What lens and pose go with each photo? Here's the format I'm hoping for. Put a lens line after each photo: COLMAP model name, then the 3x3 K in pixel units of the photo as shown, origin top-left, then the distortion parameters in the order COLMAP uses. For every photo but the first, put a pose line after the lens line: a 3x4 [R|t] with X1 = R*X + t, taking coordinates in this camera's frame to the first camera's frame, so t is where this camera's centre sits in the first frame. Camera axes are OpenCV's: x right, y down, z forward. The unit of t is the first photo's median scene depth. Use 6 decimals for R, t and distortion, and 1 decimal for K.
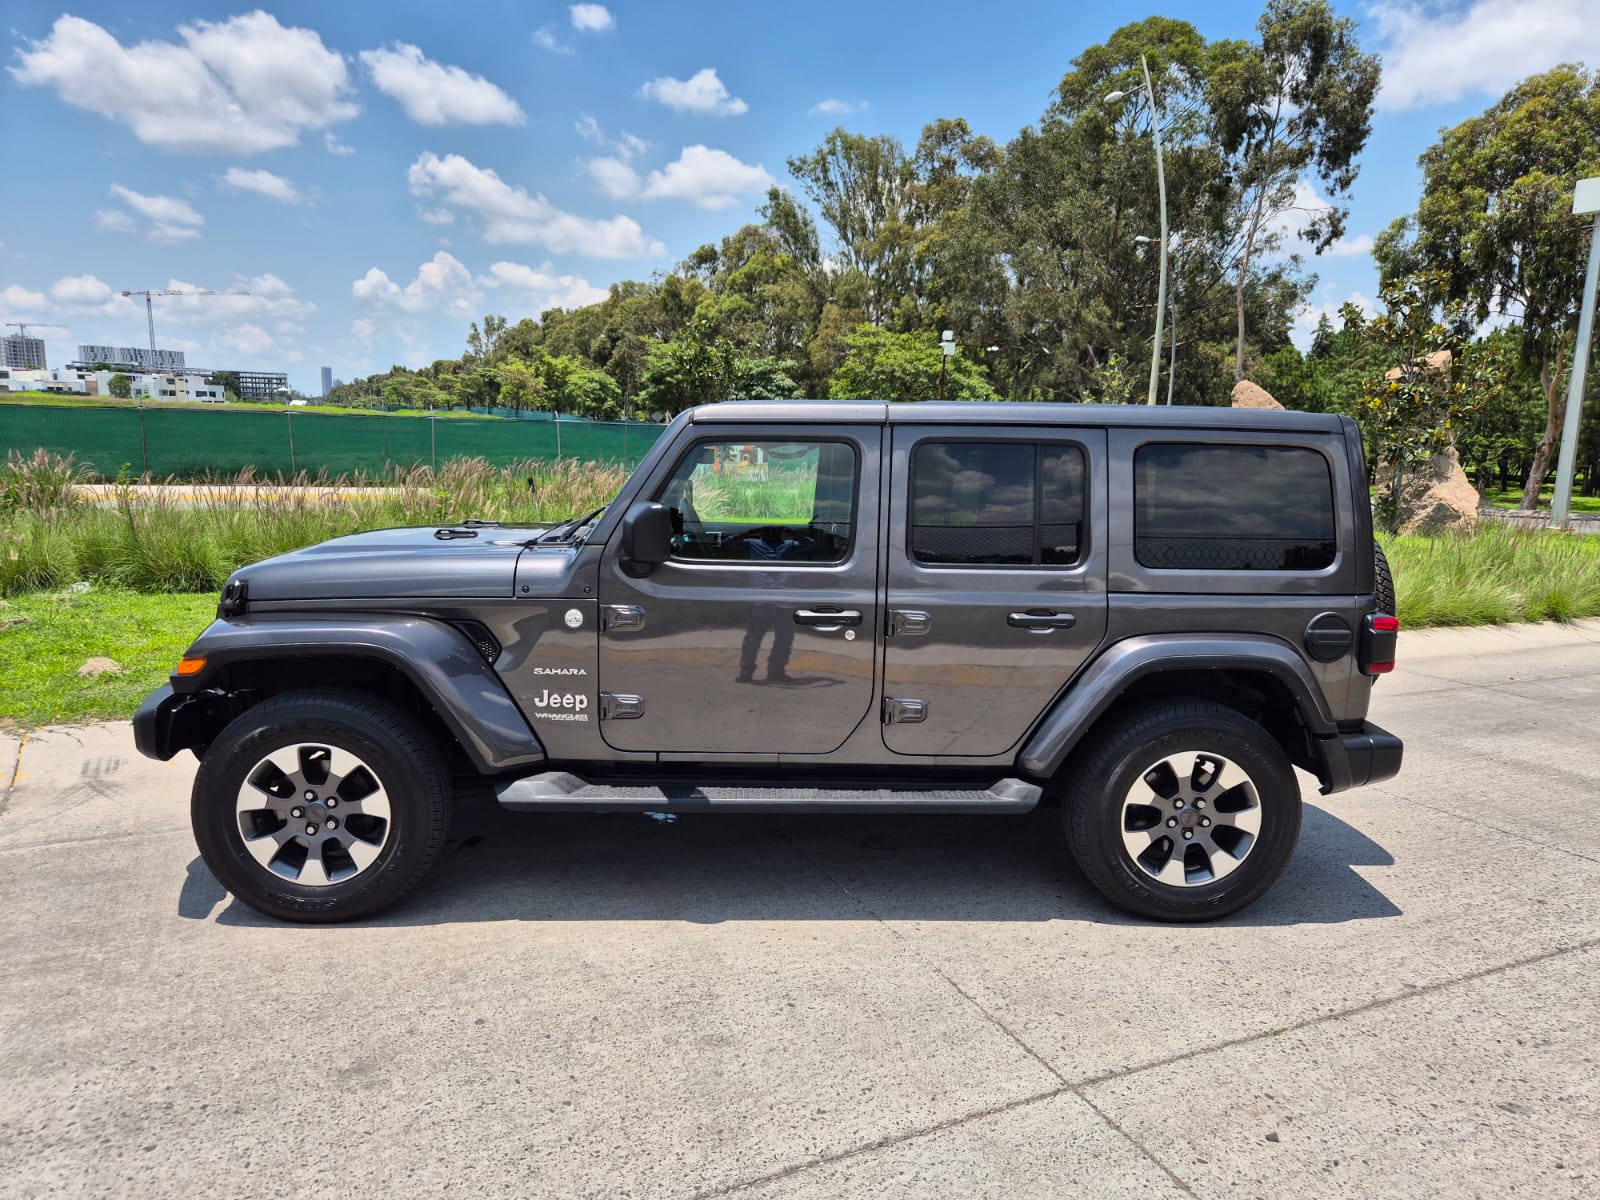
lens RADIAL K [[1068.4, 0, 801.7], [0, 1068.4, 625.6], [0, 0, 1]] dist [0.072545, -0.062414]
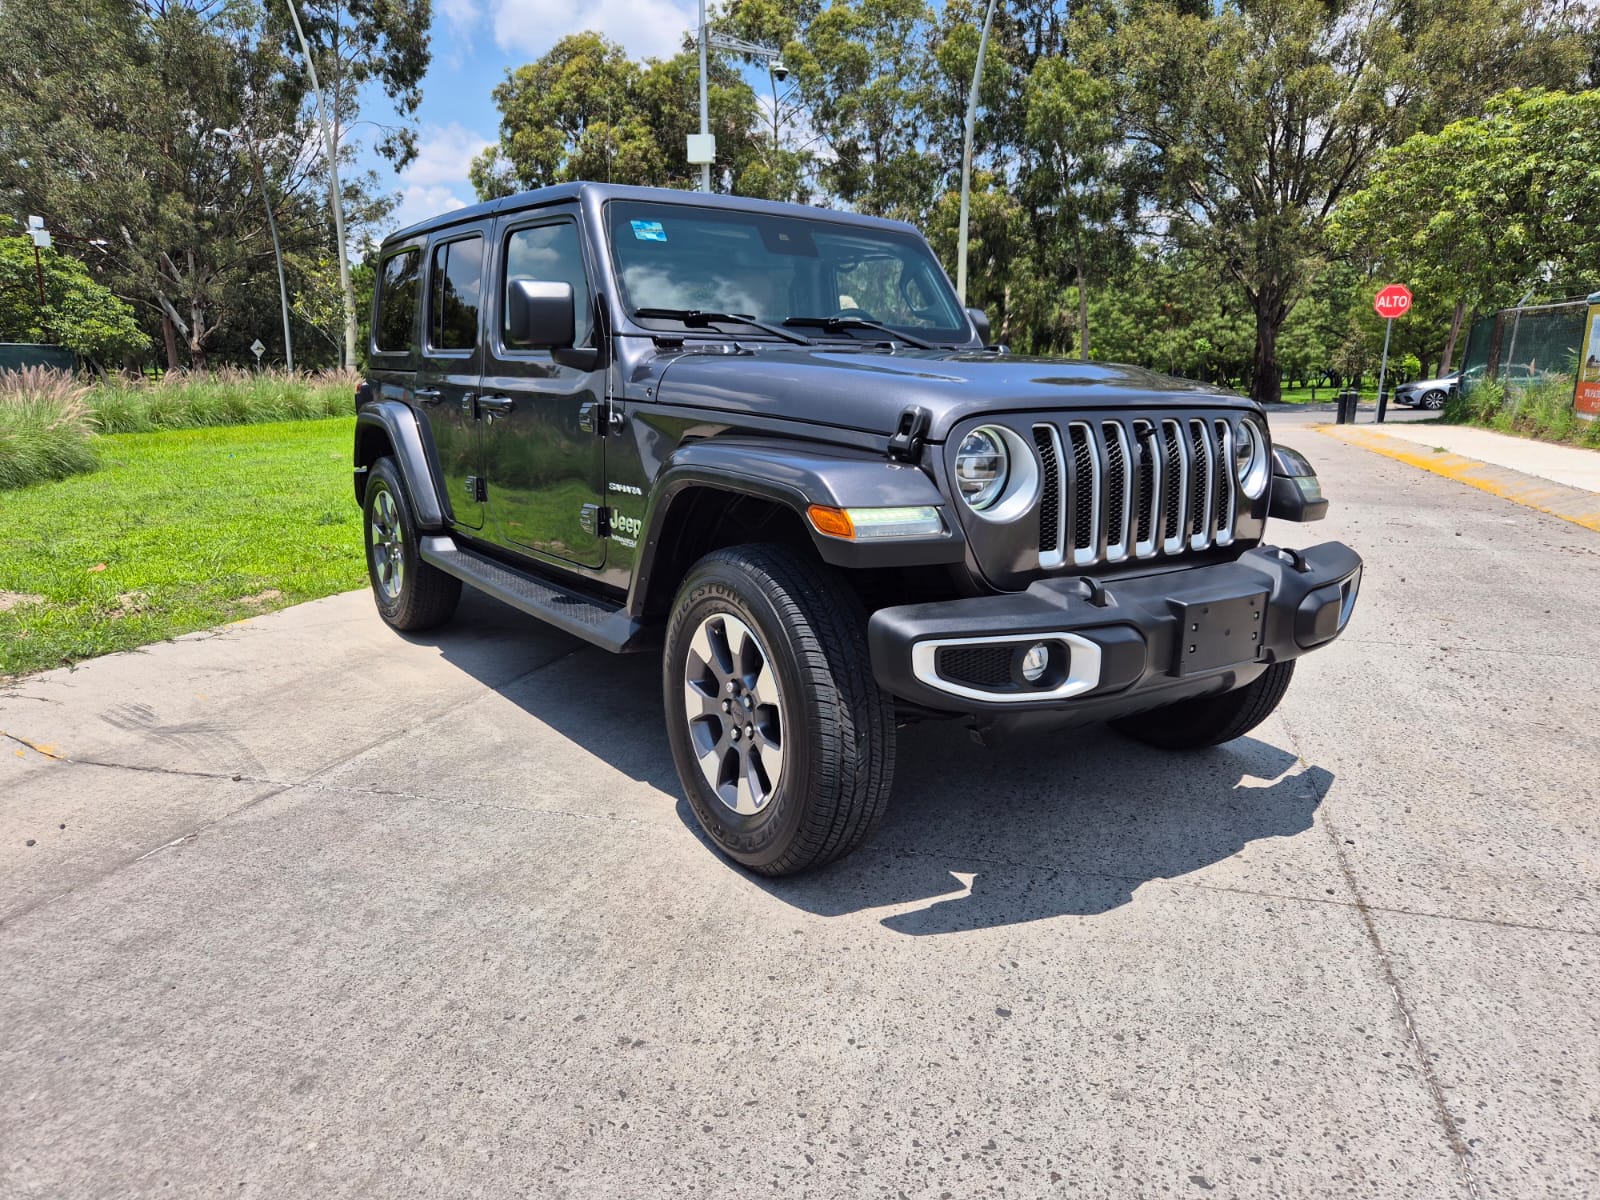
lens RADIAL K [[1071.1, 0, 807.4], [0, 1071.1, 610.0], [0, 0, 1]] dist [0.066006, -0.054712]
pose [[0.669269, -0.186865, 0.719139, -0.087591], [0.147814, 0.981998, 0.117605, 0.004204], [-0.728169, 0.027590, 0.684842, 0.017742]]
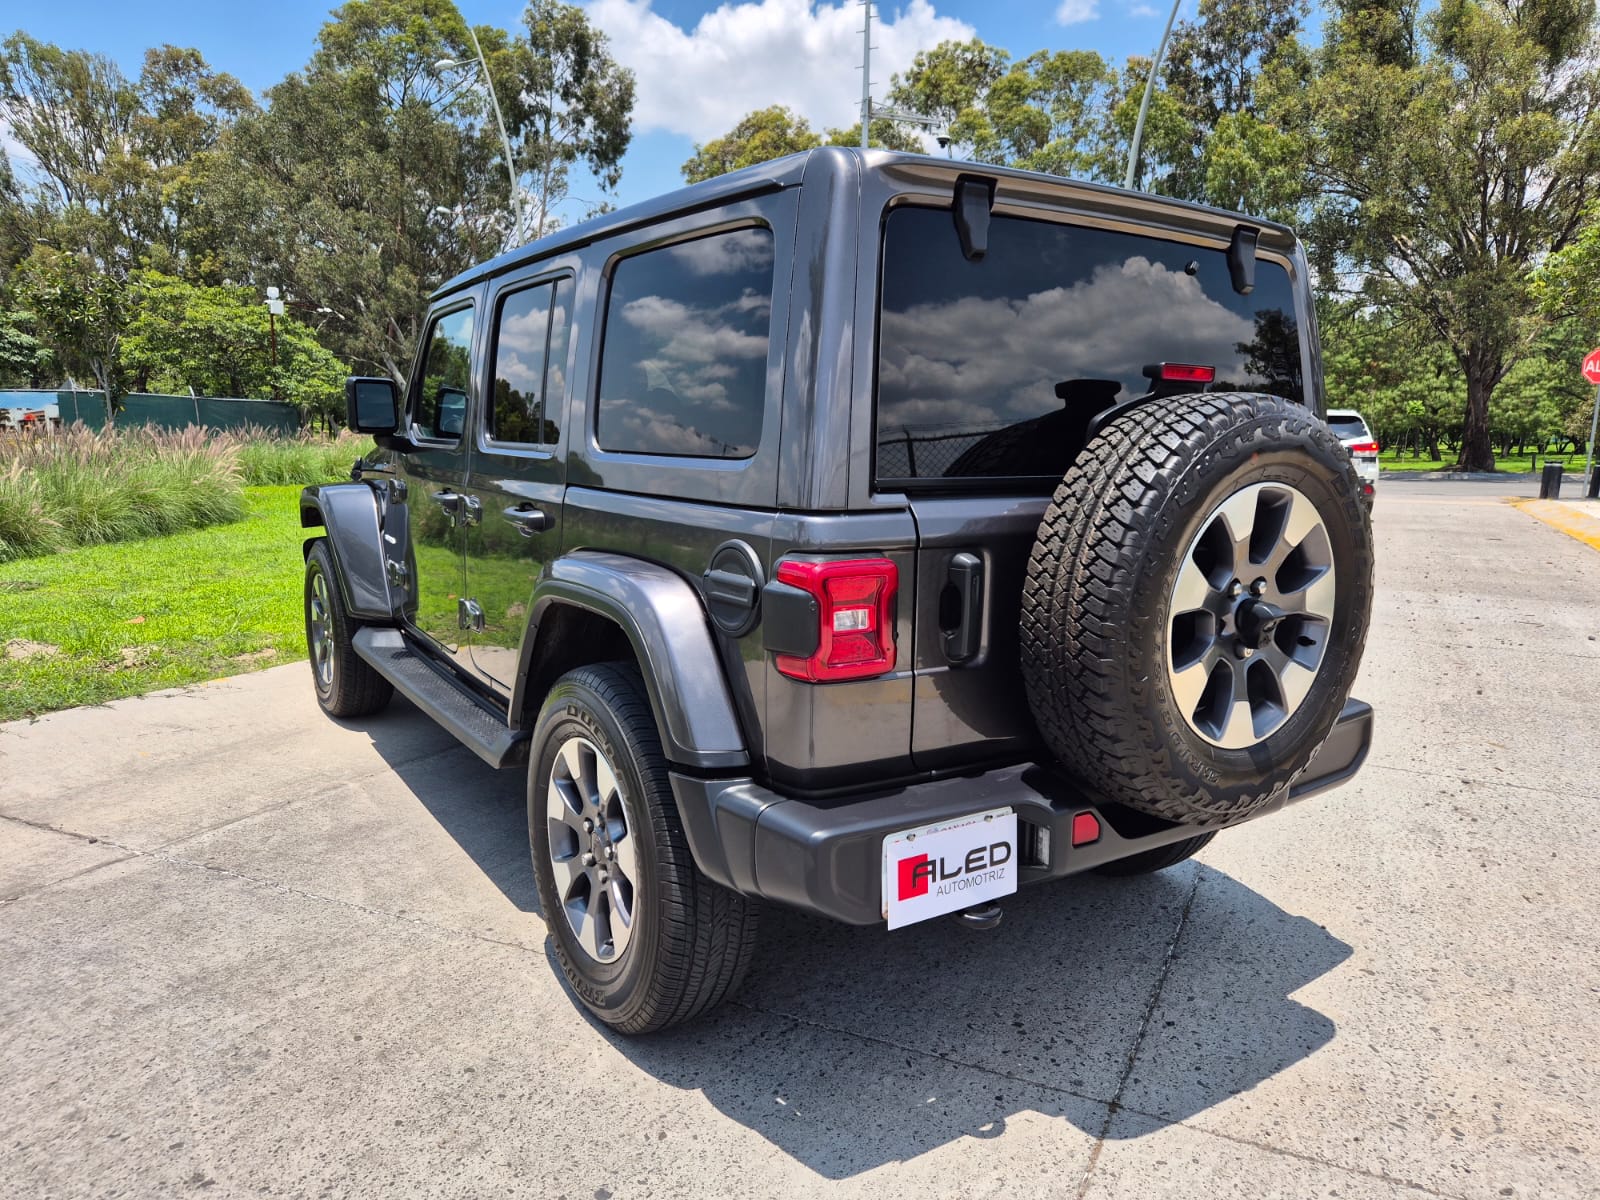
lens RADIAL K [[1072.8, 0, 804.5], [0, 1072.8, 610.7], [0, 0, 1]] dist [0.063305, -0.052083]
pose [[0.788359, -0.120835, 0.603233, -0.070268], [0.116545, 0.992100, 0.046419, 0.004321], [-0.604076, 0.033709, 0.796213, 0.006028]]
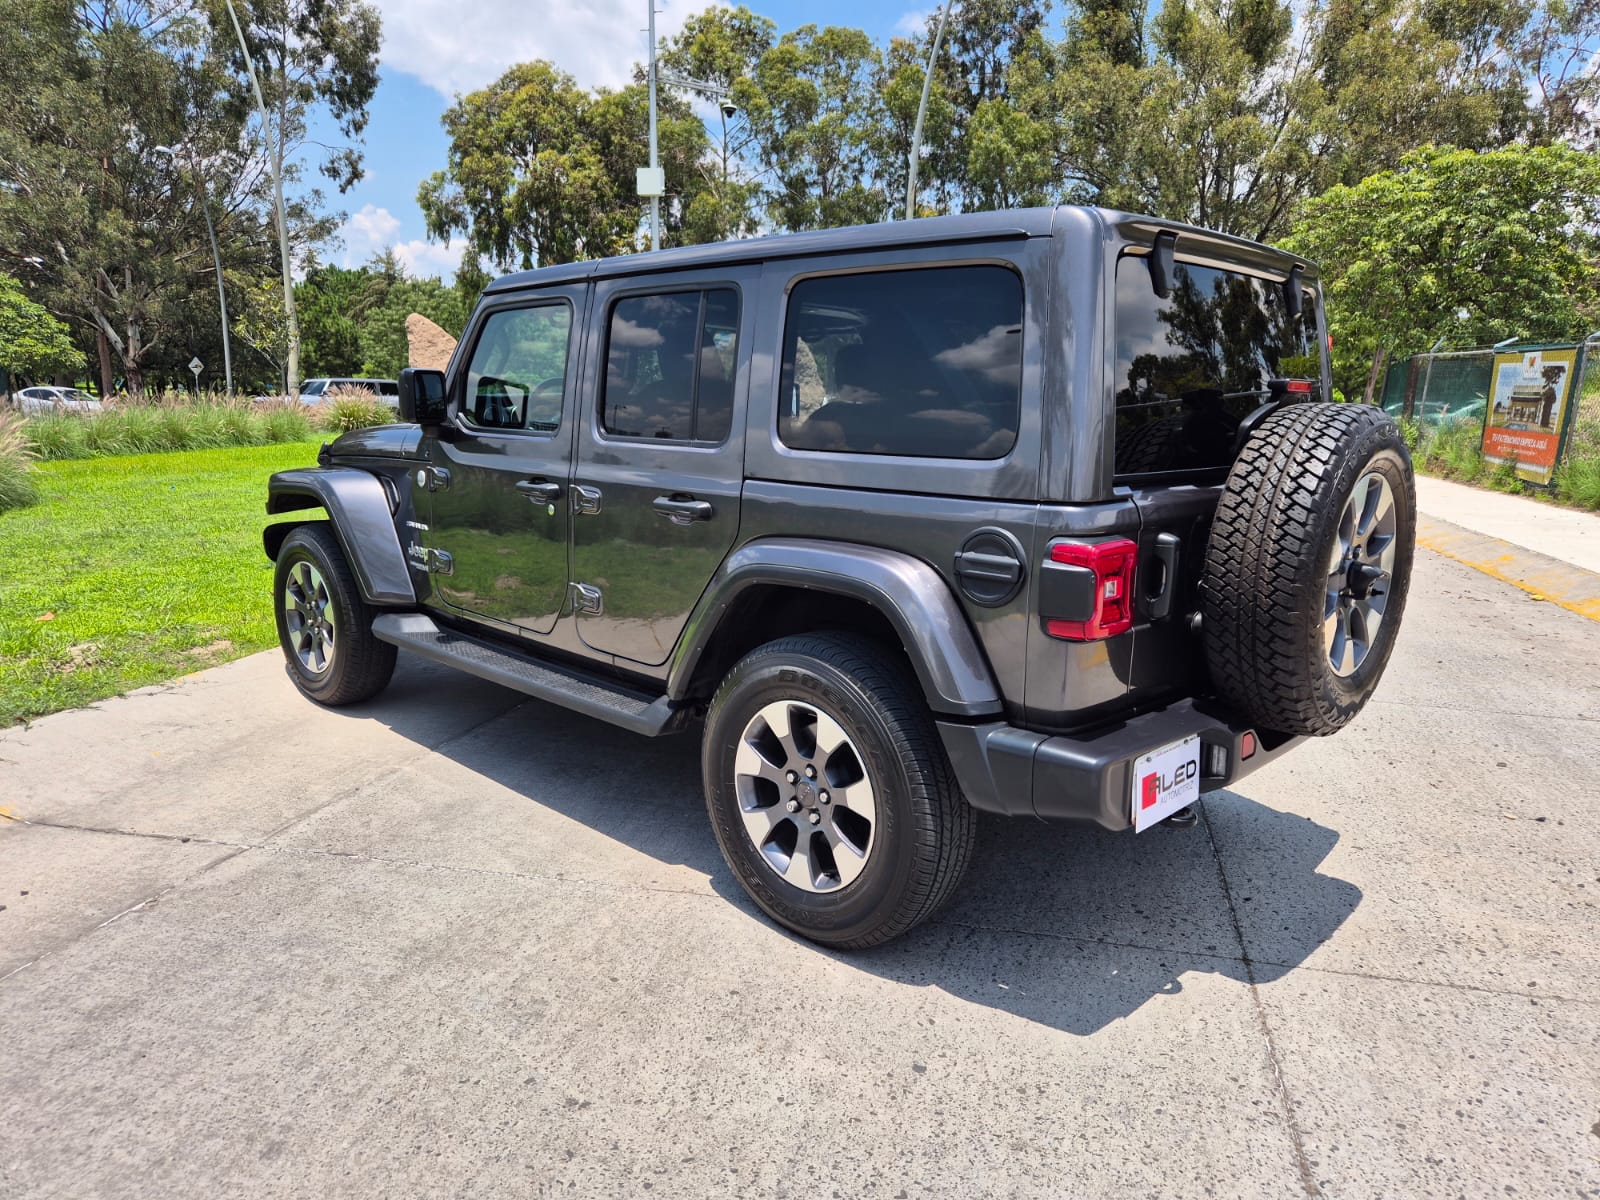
lens RADIAL K [[1068.1, 0, 804.8], [0, 1068.1, 605.5], [0, 0, 1]] dist [0.068397, -0.057282]
pose [[0.635475, -0.166956, 0.753855, -0.089832], [0.138314, 0.985164, 0.101589, 0.000748], [-0.759632, 0.039711, 0.649139, 0.014350]]
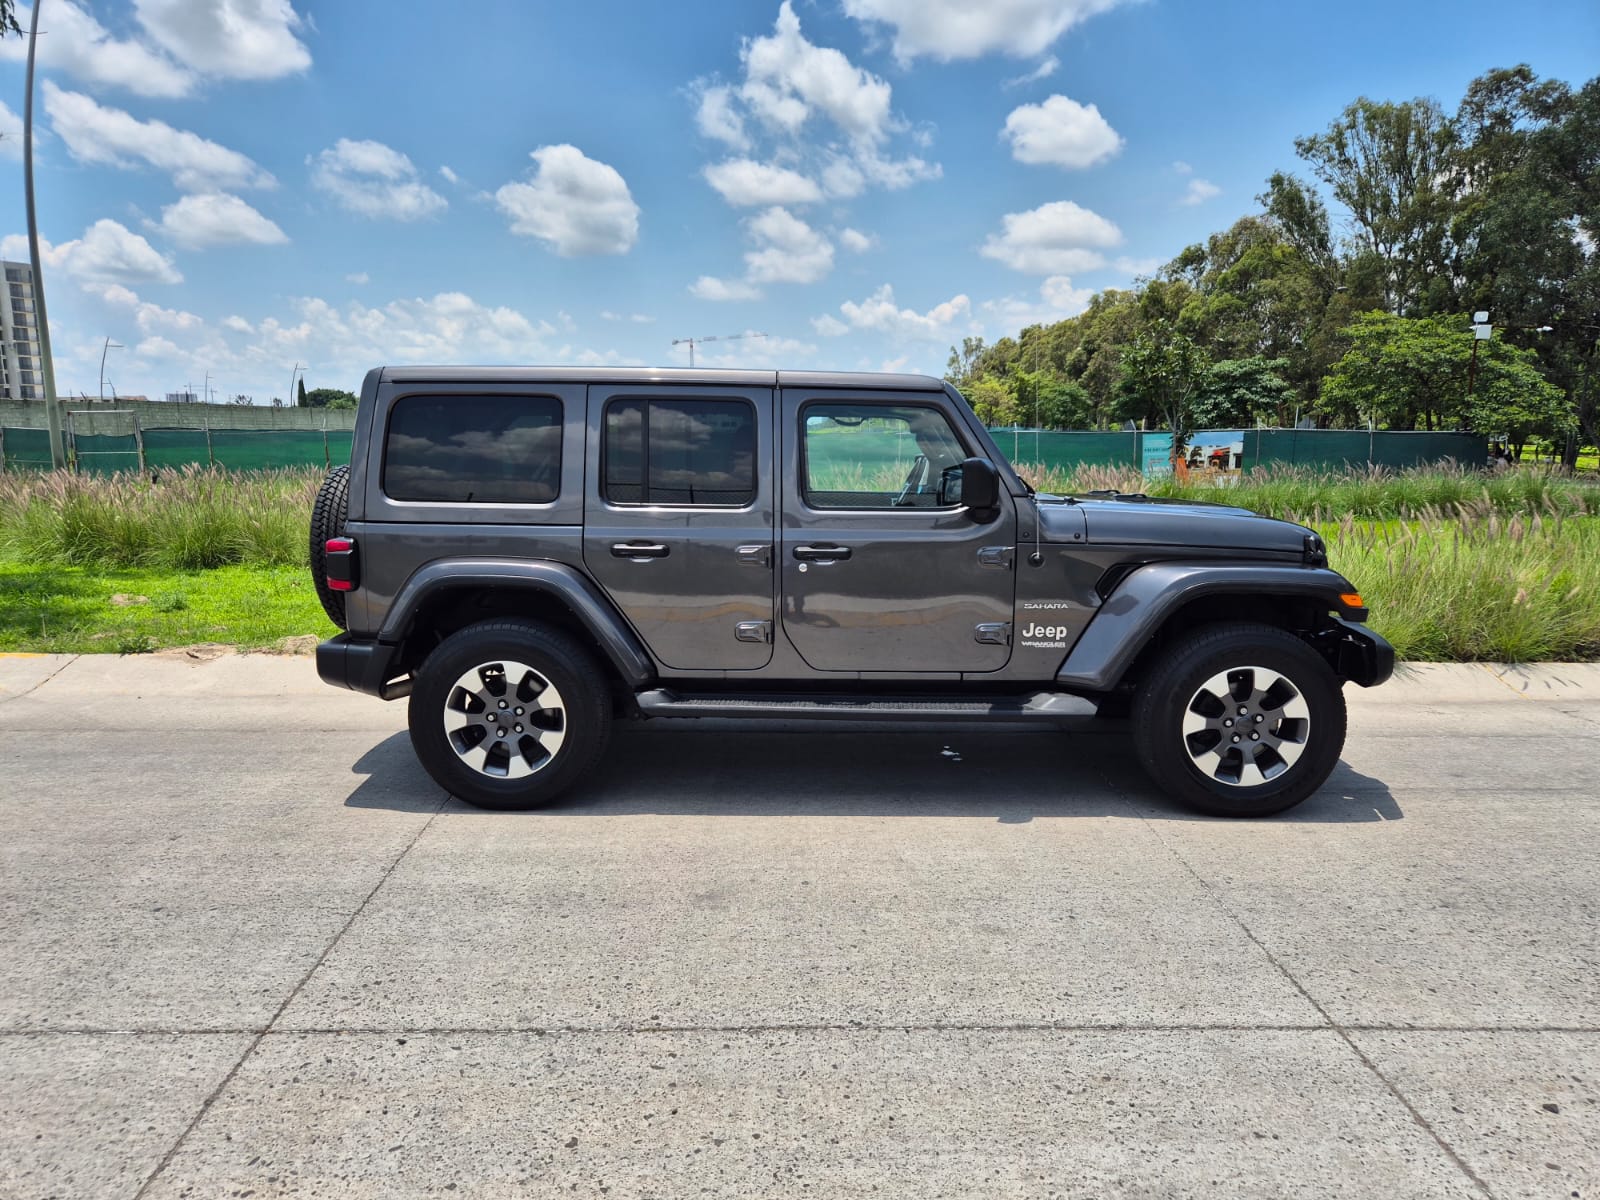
lens RADIAL K [[1071.1, 0, 798.9], [0, 1071.1, 632.9], [0, 0, 1]] dist [0.067905, -0.055203]
pose [[0.908520, 0.047785, -0.415099, 0.011521], [-0.051516, 0.998670, 0.002212, 0.005178], [0.414653, 0.019374, 0.909773, -0.006695]]
